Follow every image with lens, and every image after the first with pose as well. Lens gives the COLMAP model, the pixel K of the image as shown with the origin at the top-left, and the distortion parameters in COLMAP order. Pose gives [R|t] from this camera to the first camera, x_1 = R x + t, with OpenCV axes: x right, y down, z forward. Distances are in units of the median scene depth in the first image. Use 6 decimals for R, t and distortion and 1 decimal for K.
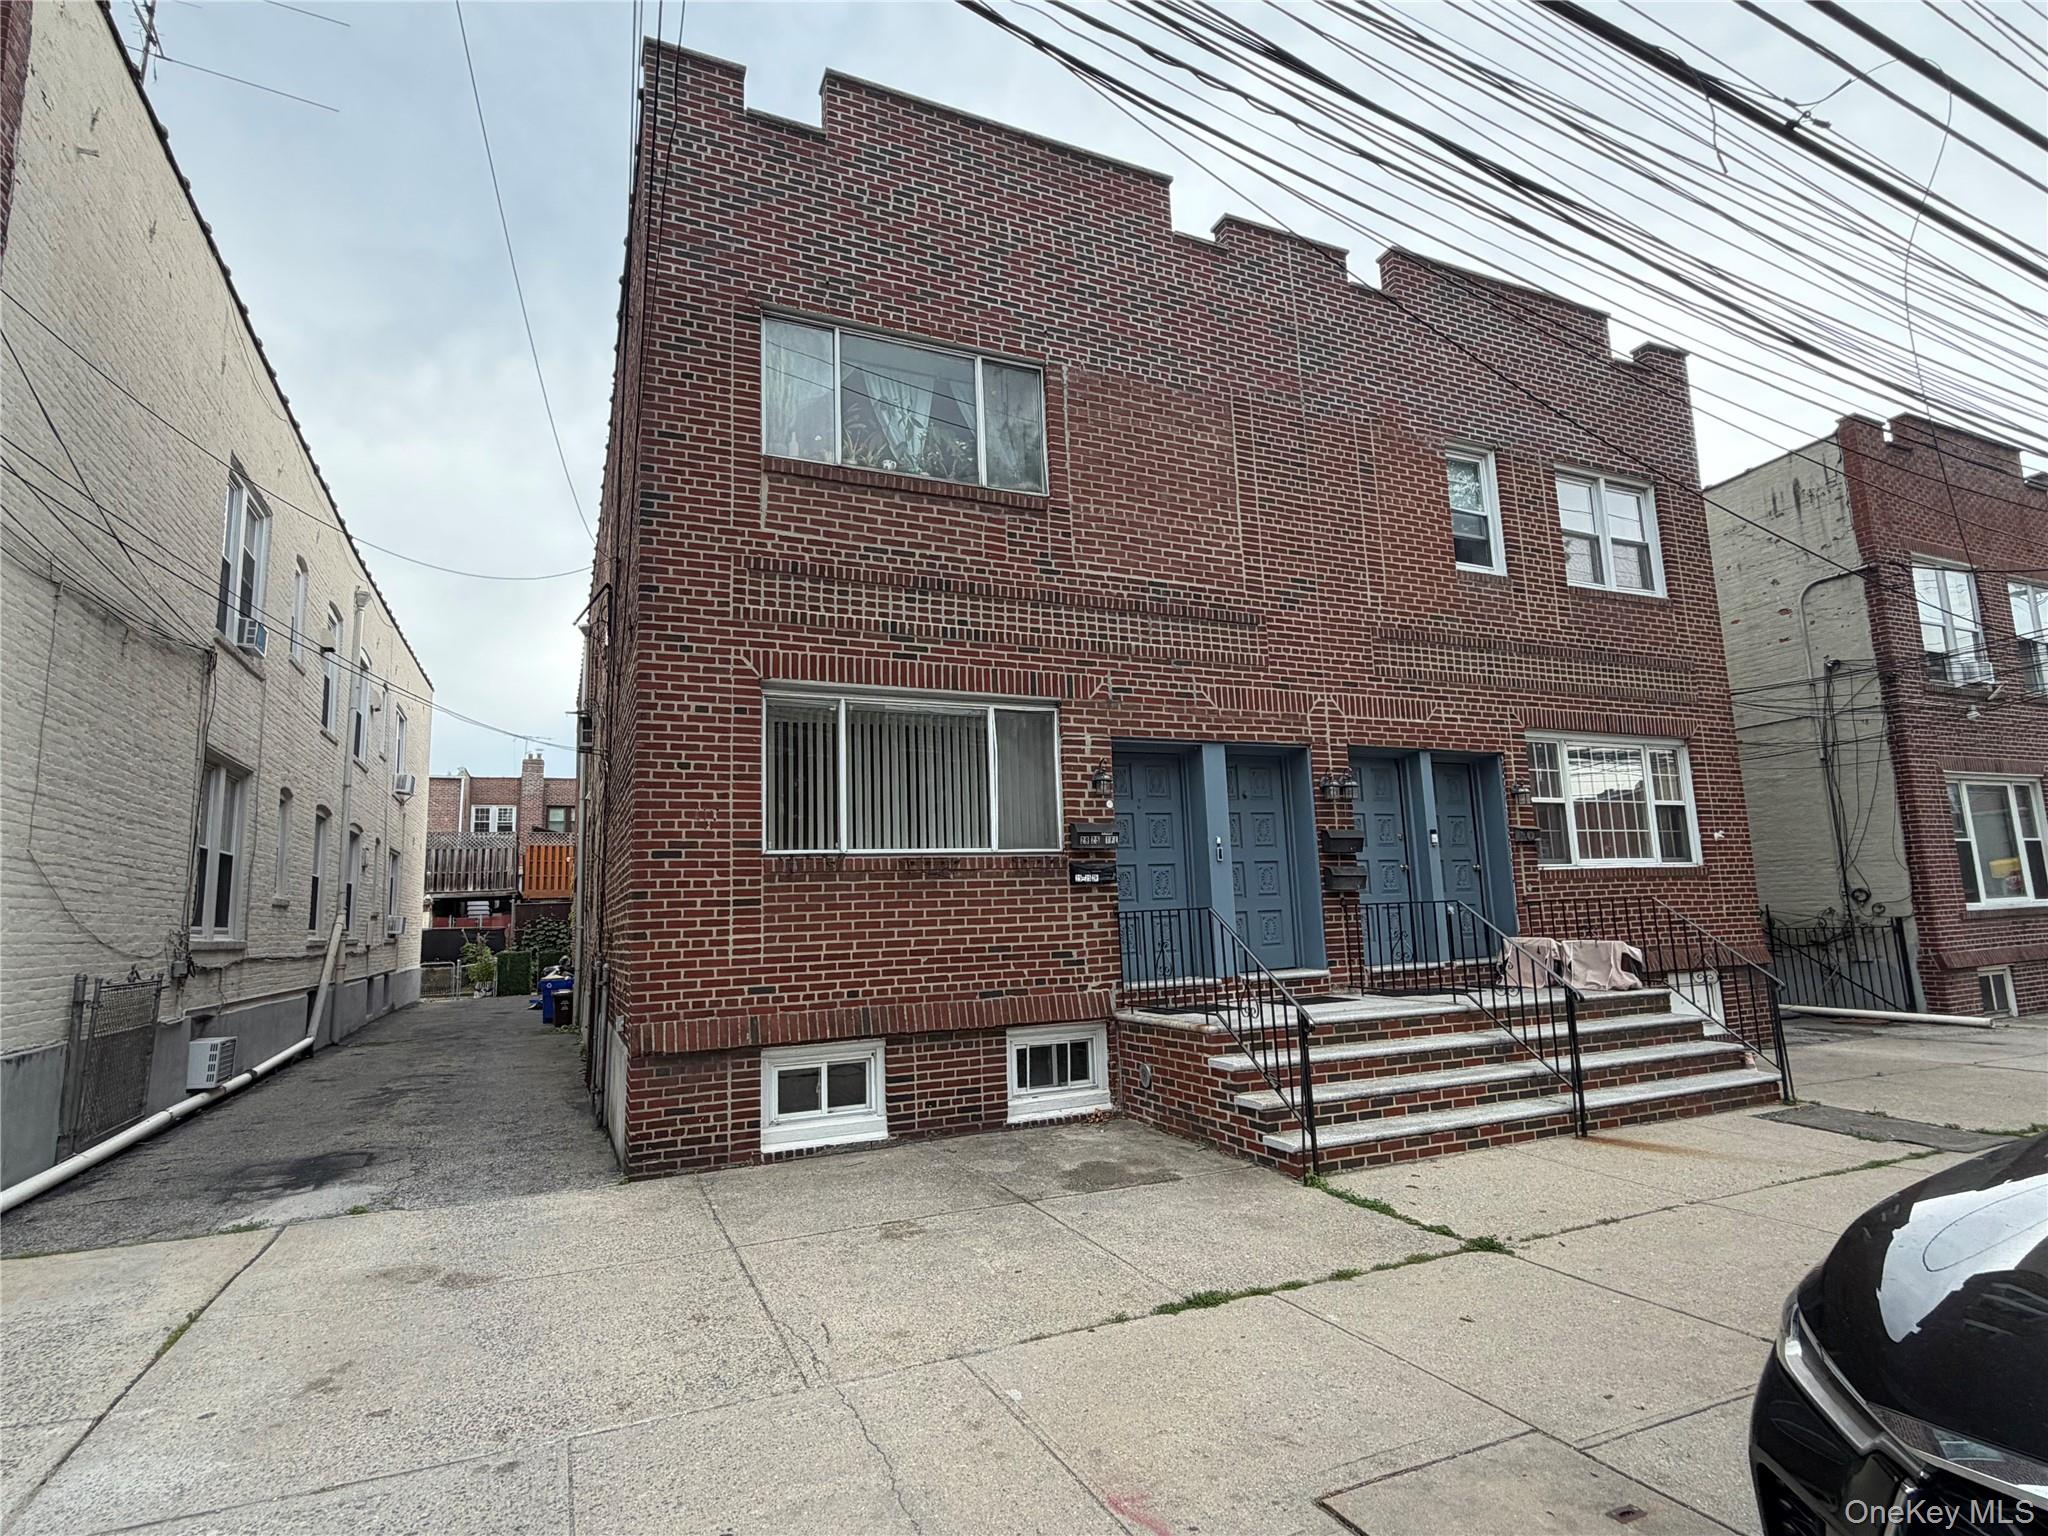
lens RADIAL K [[1028.8, 0, 1024.0], [0, 1028.8, 768.0], [0, 0, 1]] dist [0.000297, 0.000126]
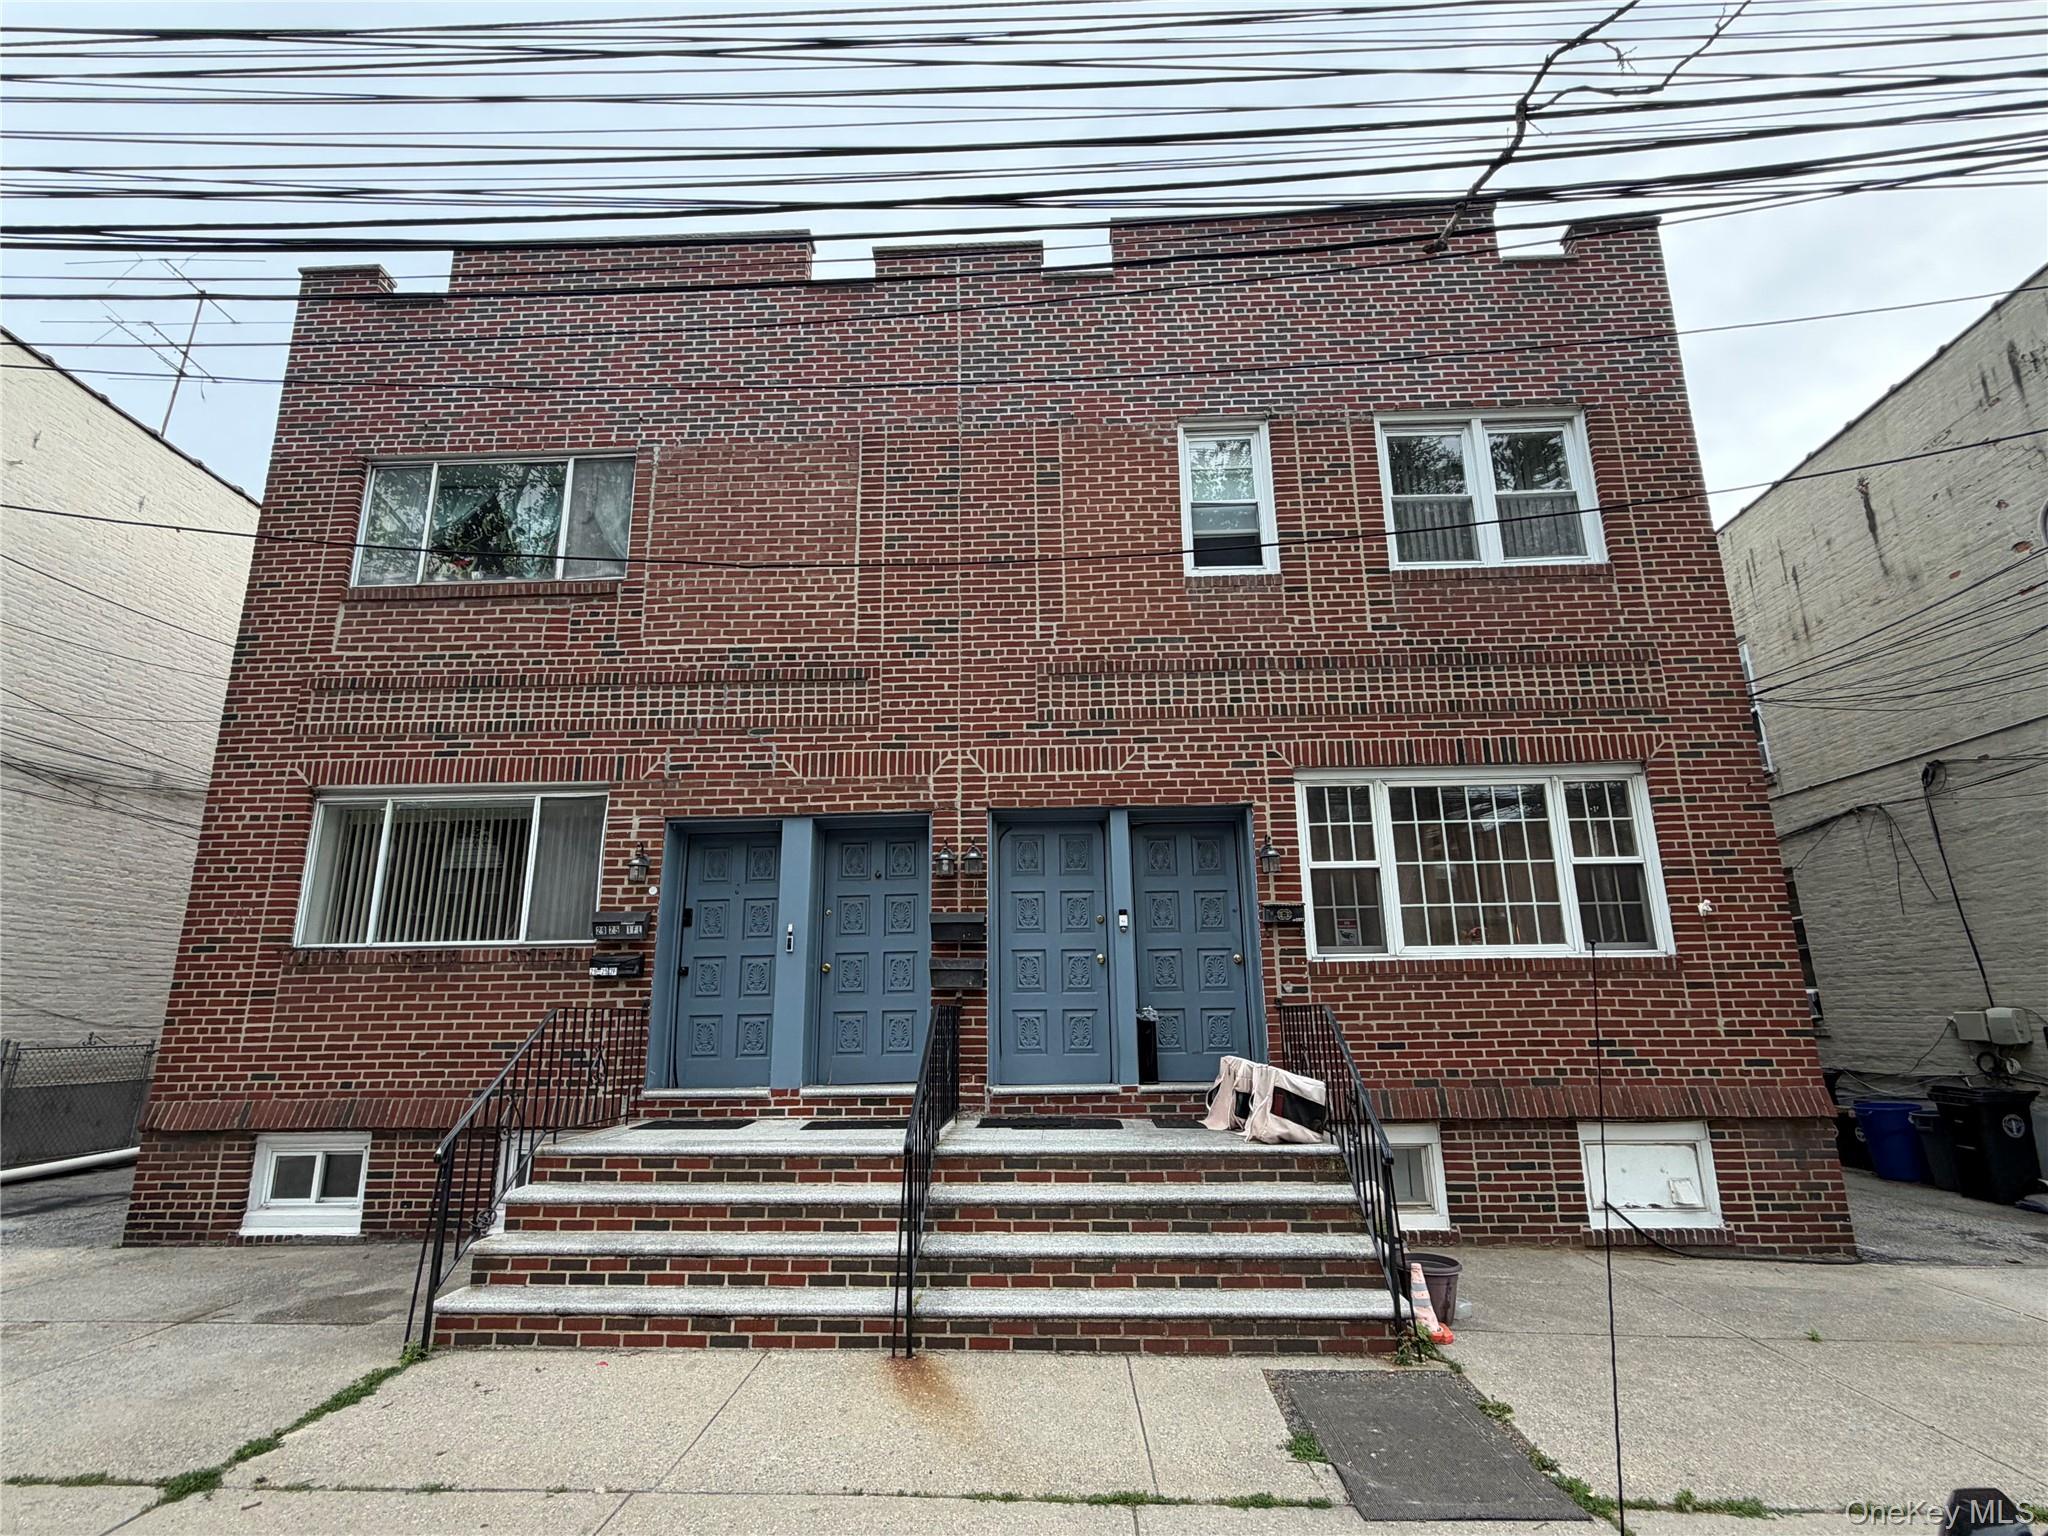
lens RADIAL K [[983.9, 0, 1024.0], [0, 983.9, 768.0], [0, 0, 1]] dist [-0.001034, 0.000696]
pose [[0.895016, -0.084806, -0.437897, 0.853704], [0.045052, 0.993926, -0.100407, 0.032044], [0.443752, 0.070138, 0.893401, 0.379819]]
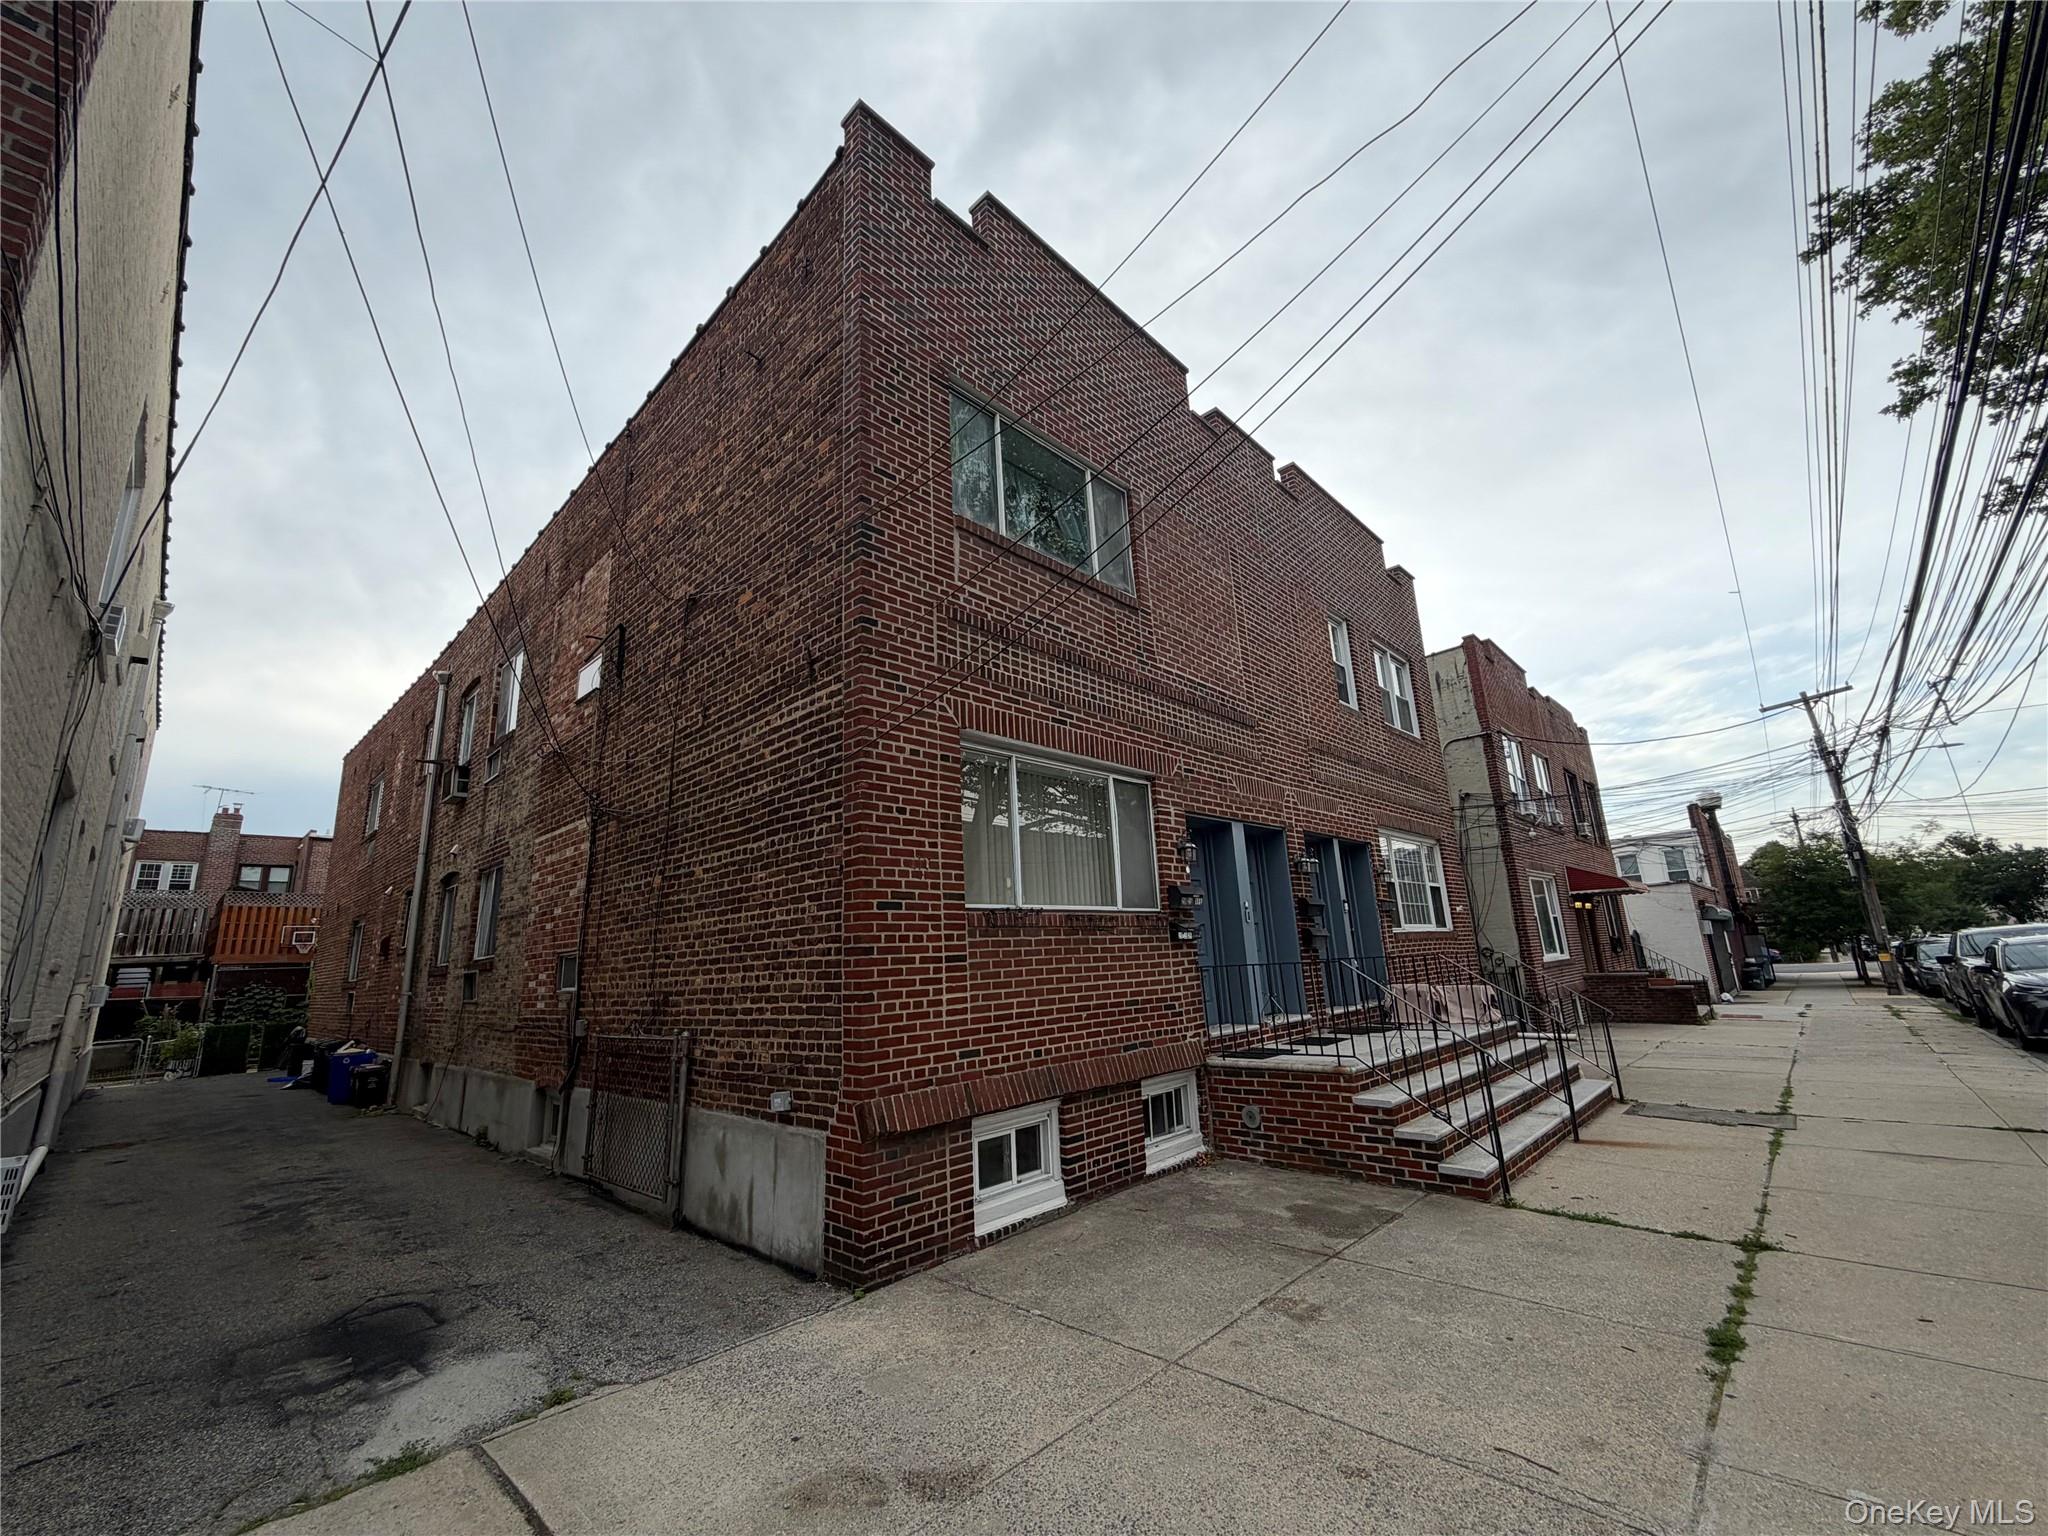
lens RADIAL K [[814.4, 0, 1017.0], [0, 814.4, 770.1], [0, 0, 1]] dist [-0.000697, -0.000034]
pose [[0.930320, 0.076960, 0.358583, -0.460508], [-0.039481, 0.993069, -0.110703, 0.036014], [-0.364617, 0.088832, 0.926911, 0.249147]]
